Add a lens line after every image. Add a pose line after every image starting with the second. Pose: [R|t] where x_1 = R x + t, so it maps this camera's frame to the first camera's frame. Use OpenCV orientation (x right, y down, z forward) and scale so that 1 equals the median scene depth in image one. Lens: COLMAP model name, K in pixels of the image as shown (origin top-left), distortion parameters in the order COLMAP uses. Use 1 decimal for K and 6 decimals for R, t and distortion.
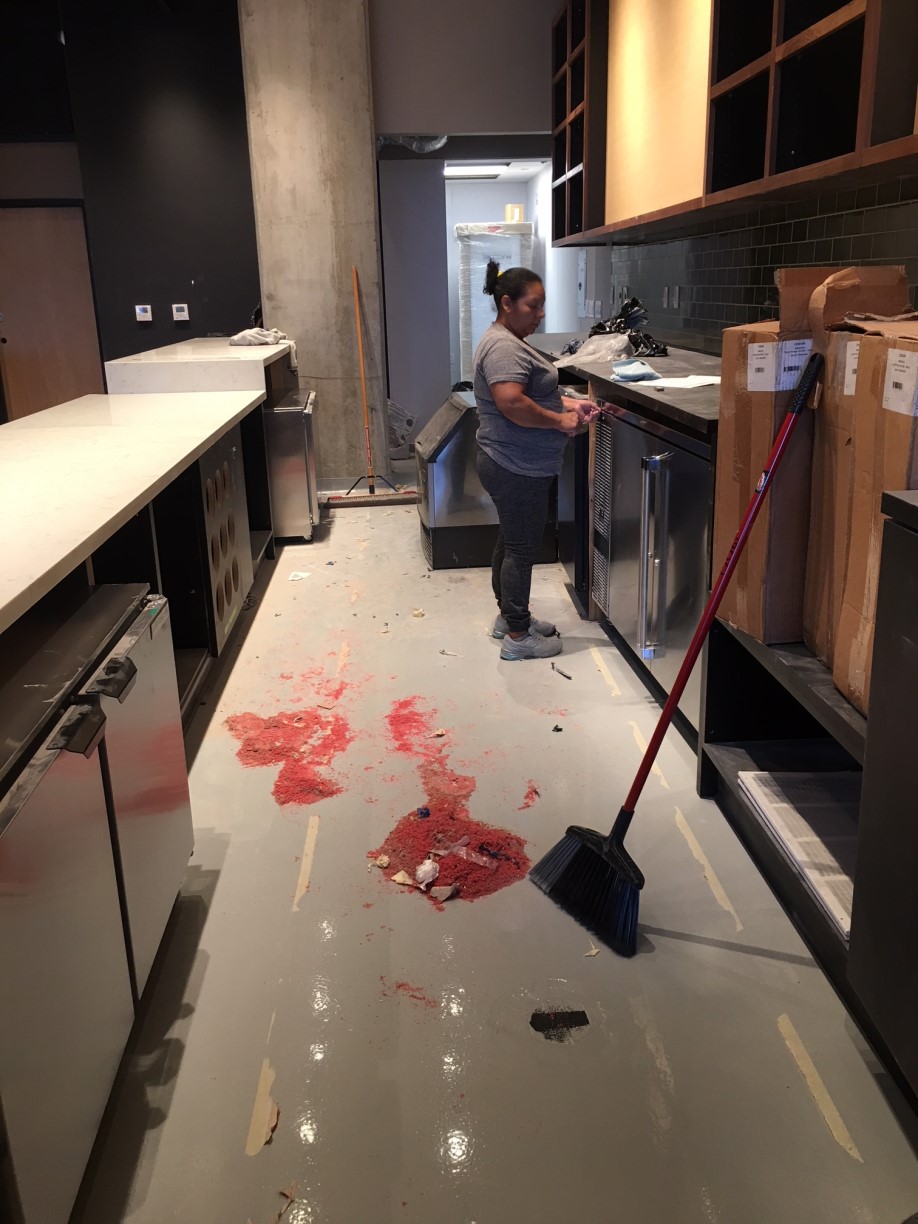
lens RADIAL K [[1031.7, 0, 464.3], [0, 1031.7, 584.5], [0, 0, 1]] dist [0.086651, -0.111648]
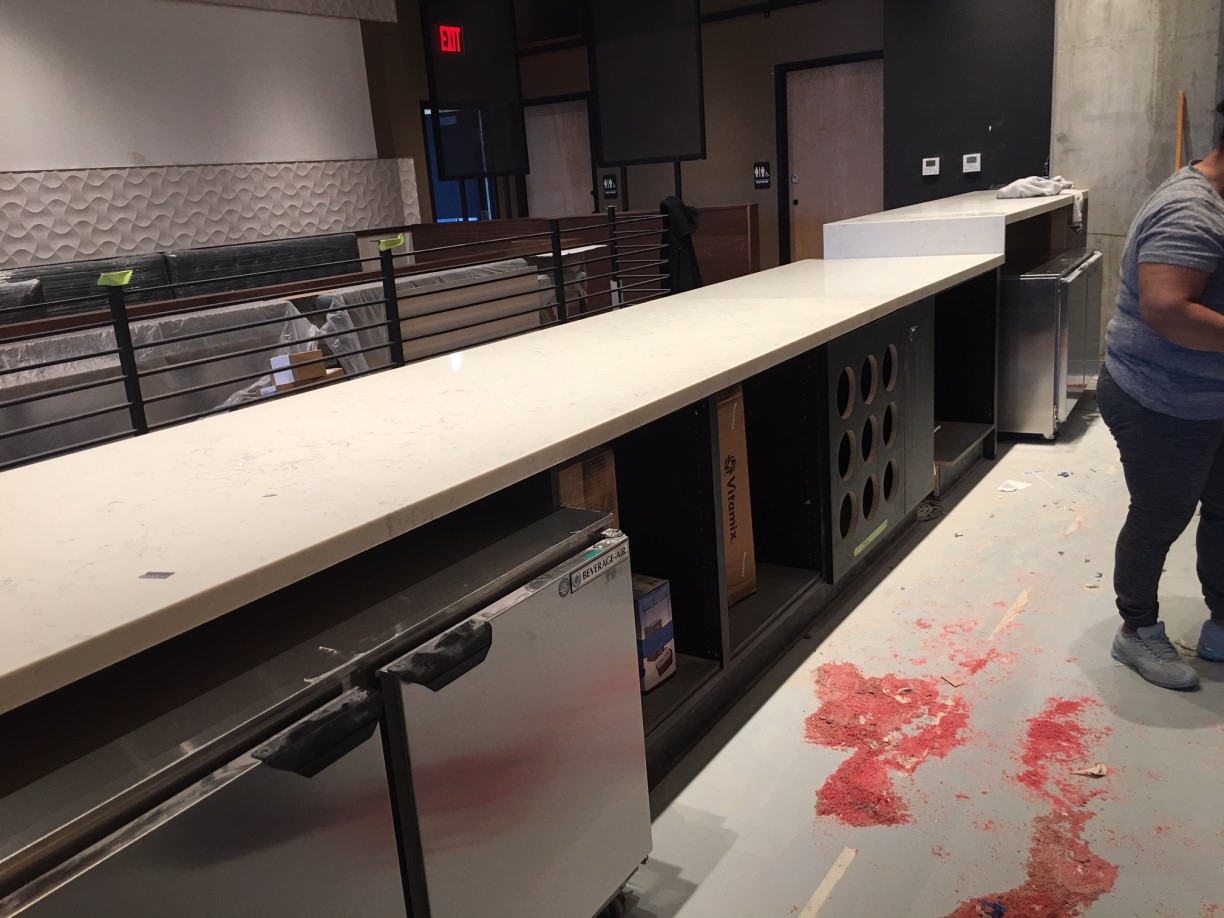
lens RADIAL K [[1034.0, 0, 595.9], [0, 1034.0, 442.9], [0, 0, 1]] dist [0.085154, -0.104595]
pose [[0.789443, 0.114890, -0.602976, 0.078828], [-0.113403, 0.992716, 0.040678, -0.043514], [0.603258, 0.036267, 0.796721, 0.187185]]
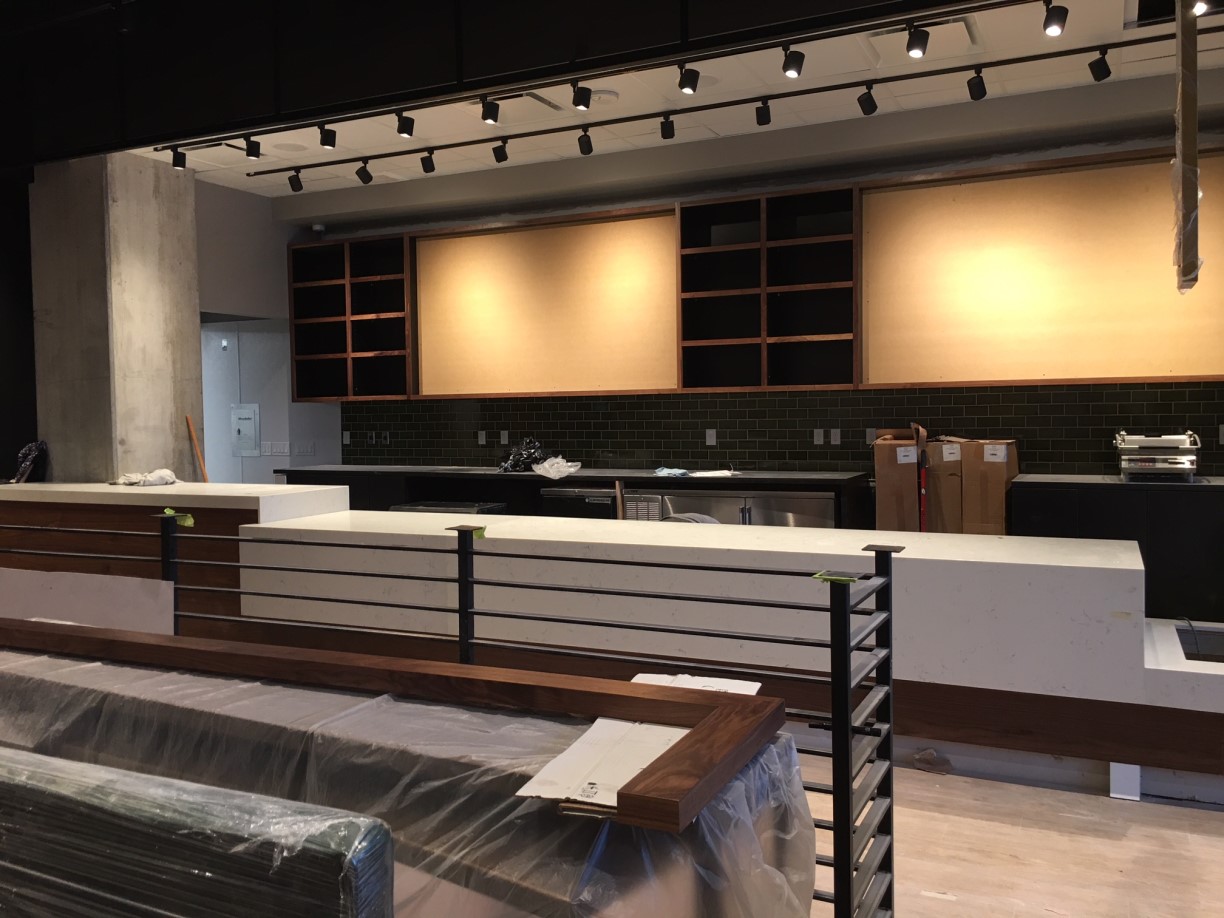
lens RADIAL K [[1031.7, 0, 589.7], [0, 1031.7, 438.0], [0, 0, 1]] dist [0.086651, -0.111648]
pose [[0.495738, -0.006392, 0.868449, -1.326116], [0.243459, 0.960901, -0.131901, -0.041806], [-0.833650, 0.276820, 0.477911, 0.161950]]
